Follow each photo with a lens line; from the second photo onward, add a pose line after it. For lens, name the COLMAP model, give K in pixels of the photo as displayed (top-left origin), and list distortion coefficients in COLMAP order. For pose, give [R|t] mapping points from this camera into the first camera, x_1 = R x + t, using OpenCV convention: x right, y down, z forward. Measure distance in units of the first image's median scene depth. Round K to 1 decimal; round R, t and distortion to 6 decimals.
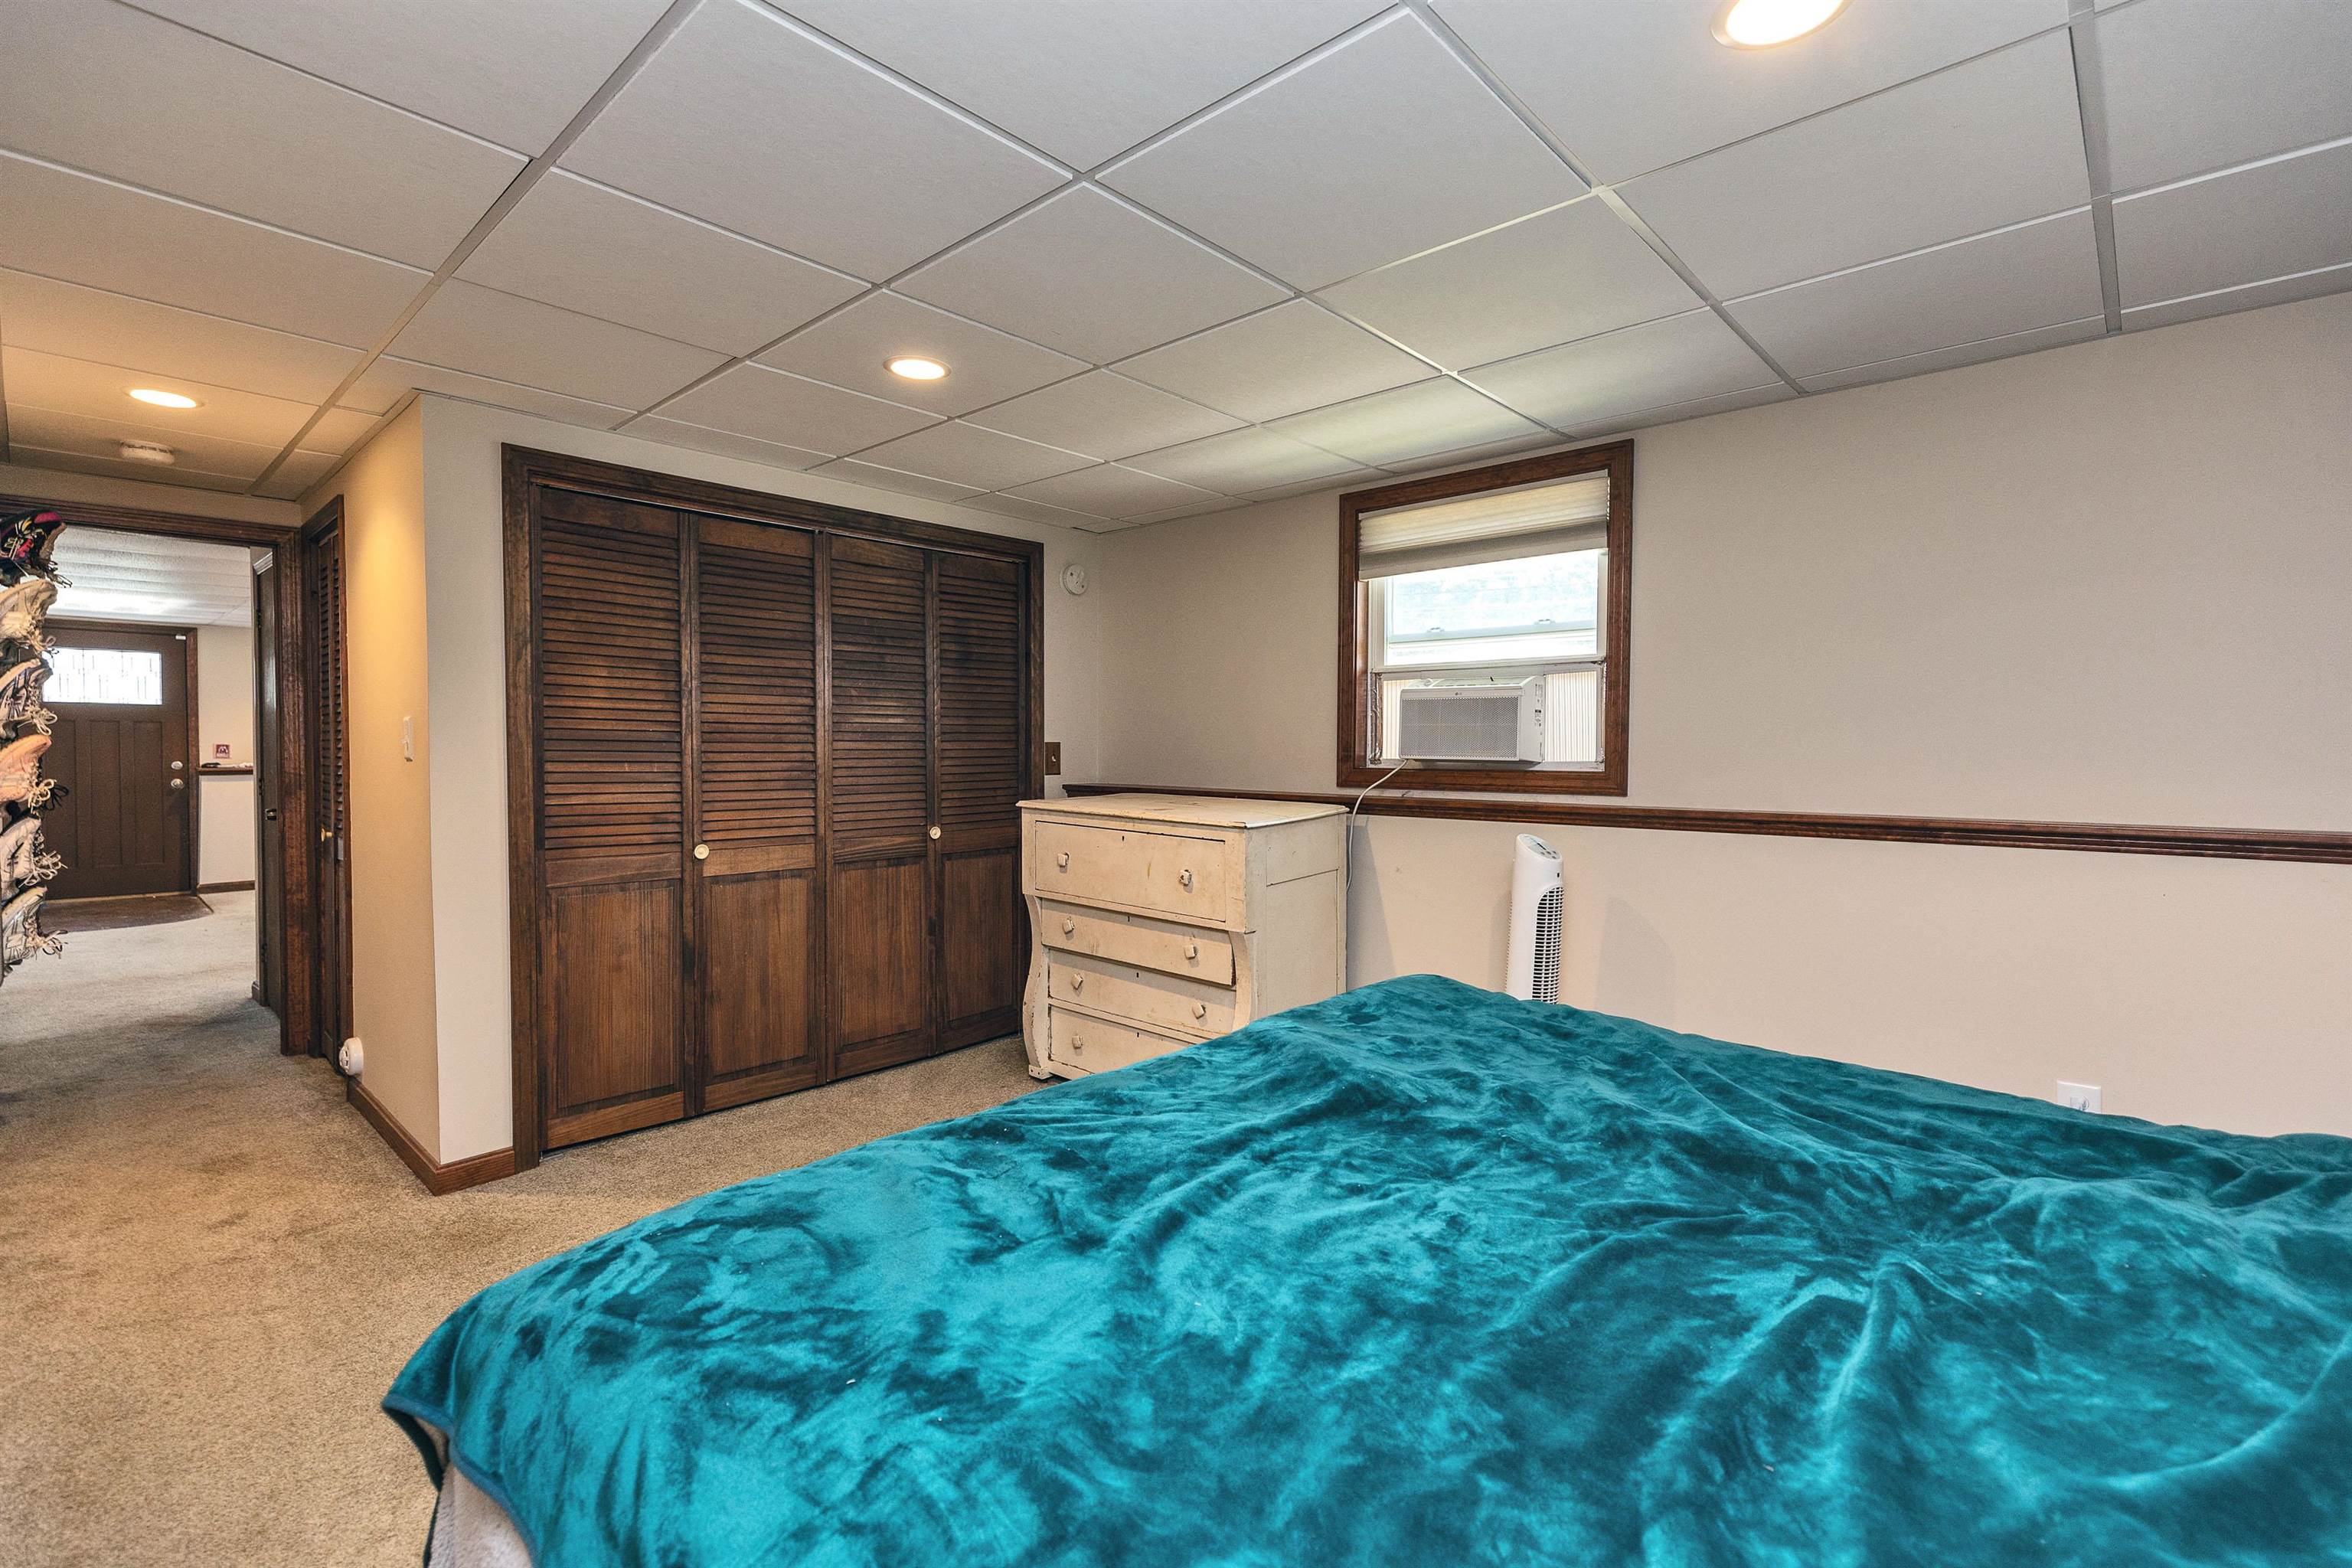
lens RADIAL K [[1047.9, 0, 1164.4], [0, 1047.9, 769.3], [0, 0, 1]] dist [-0.000259, -0.000316]
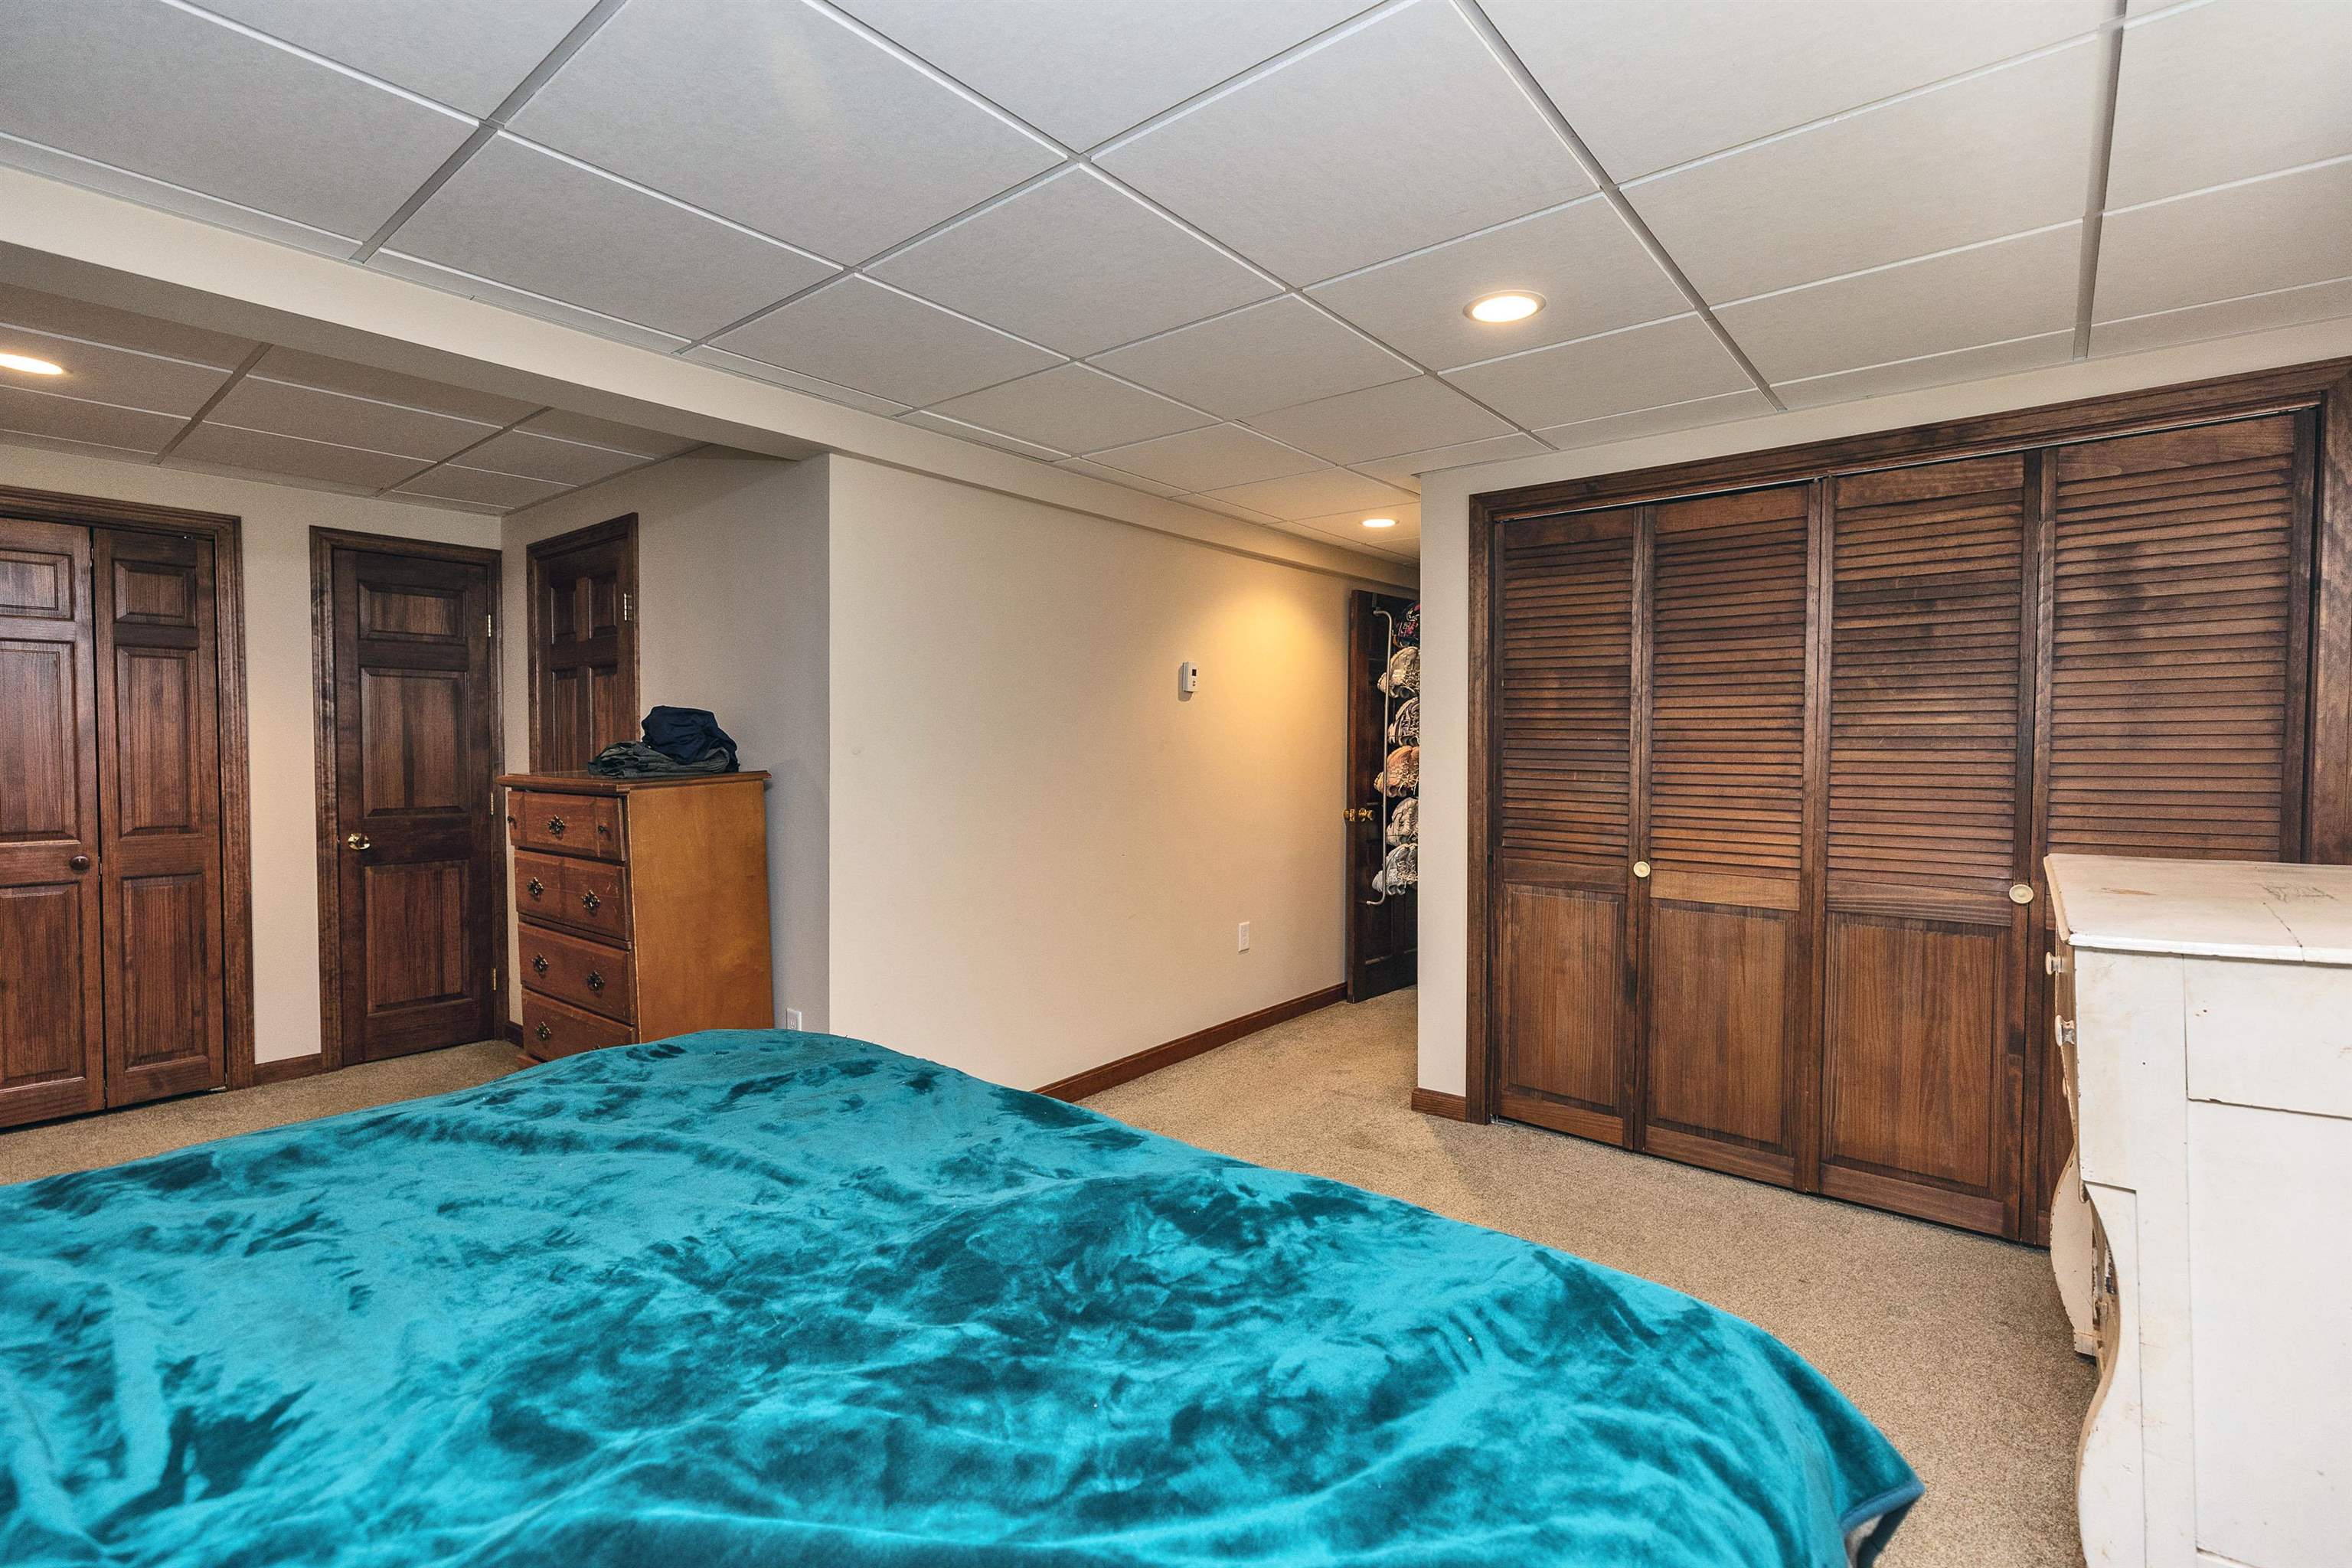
lens RADIAL K [[1047.9, 0, 1164.4], [0, 1047.9, 769.3], [0, 0, 1]] dist [-0.000259, -0.000316]
pose [[0.052958, 0.018940, -0.998417, 0.450418], [-0.025373, 0.999523, 0.017615, -0.015132], [0.998274, 0.024400, 0.053414, 0.515568]]
